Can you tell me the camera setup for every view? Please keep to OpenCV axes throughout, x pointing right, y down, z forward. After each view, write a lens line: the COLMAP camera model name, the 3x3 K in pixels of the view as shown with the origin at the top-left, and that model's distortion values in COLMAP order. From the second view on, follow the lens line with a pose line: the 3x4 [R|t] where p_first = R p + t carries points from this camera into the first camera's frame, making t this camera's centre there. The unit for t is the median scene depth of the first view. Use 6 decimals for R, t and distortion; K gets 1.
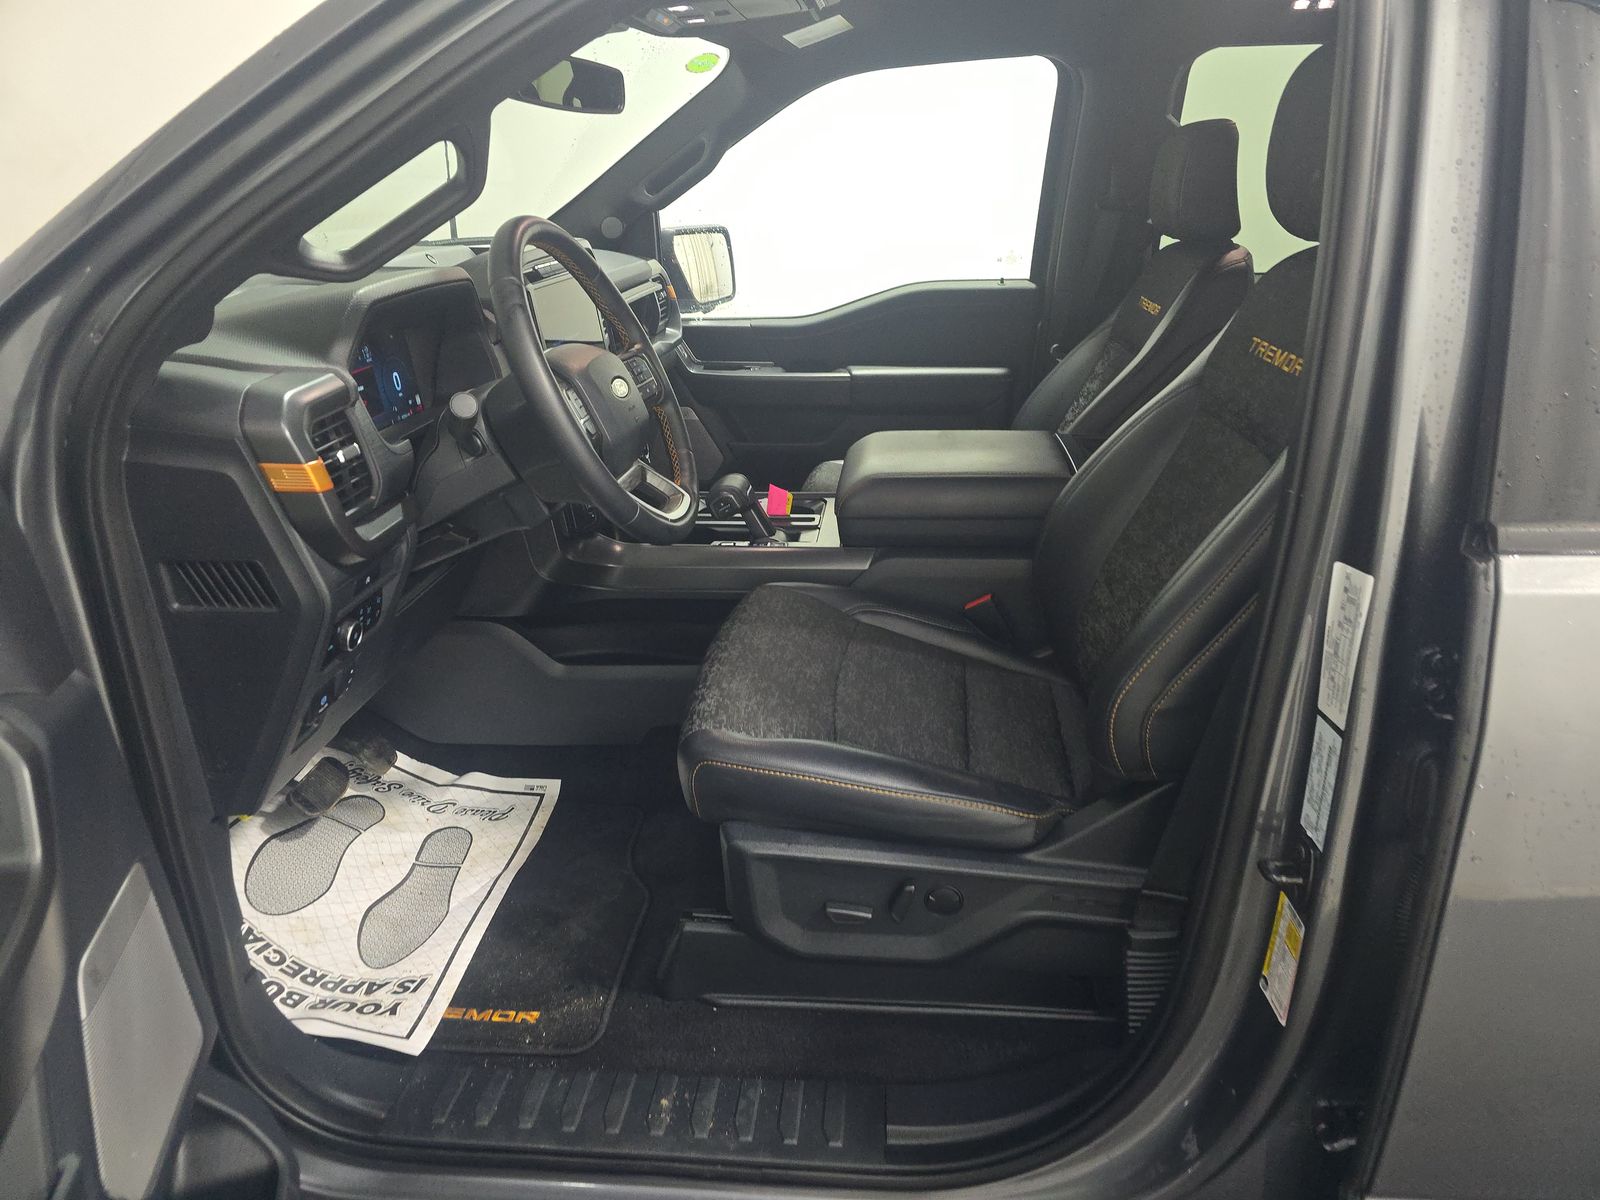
lens RADIAL K [[1084.3, 0, 828.0], [0, 1084.3, 601.9], [0, 0, 1]] dist [0.067508, -0.059329]
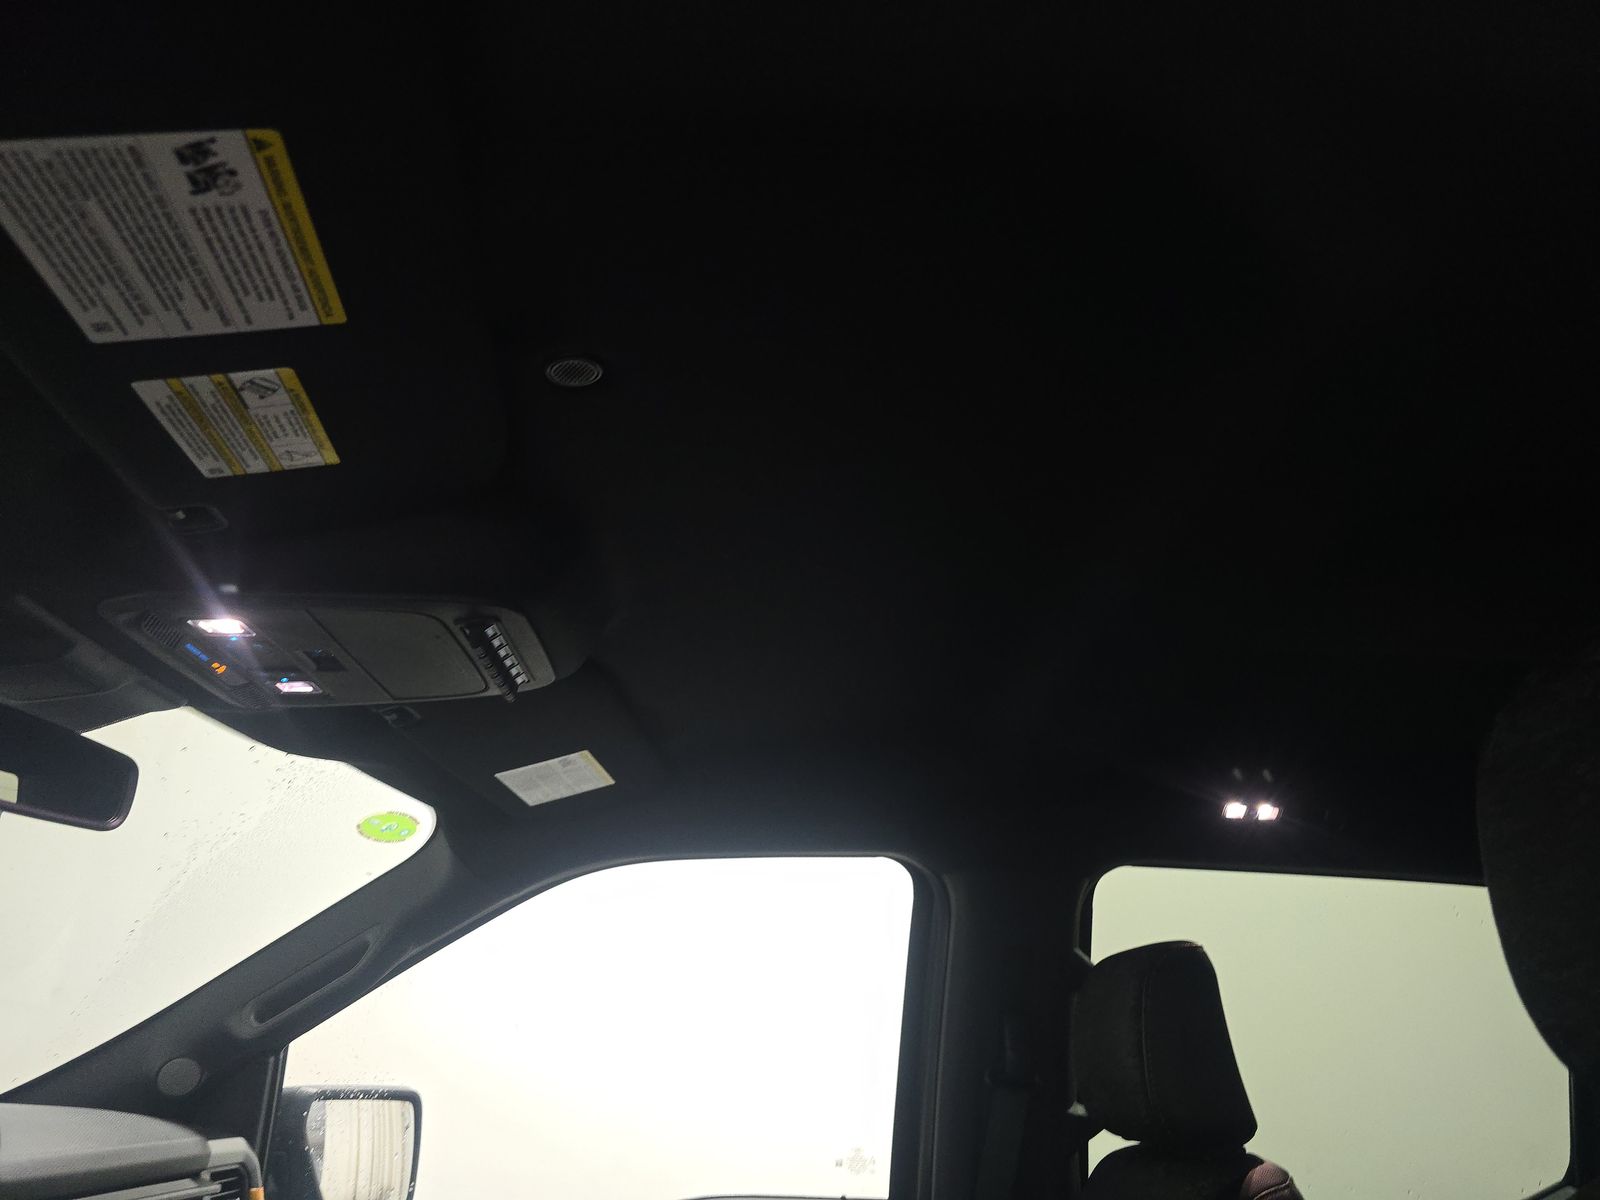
lens RADIAL K [[1084.3, 0, 828.0], [0, 1084.3, 601.9], [0, 0, 1]] dist [0.067508, -0.059329]
pose [[0.990674, 0.095095, 0.097586, 0.066132], [0.000310, 0.714613, -0.699520, -0.113300], [-0.136257, 0.693026, 0.707919, 0.367133]]
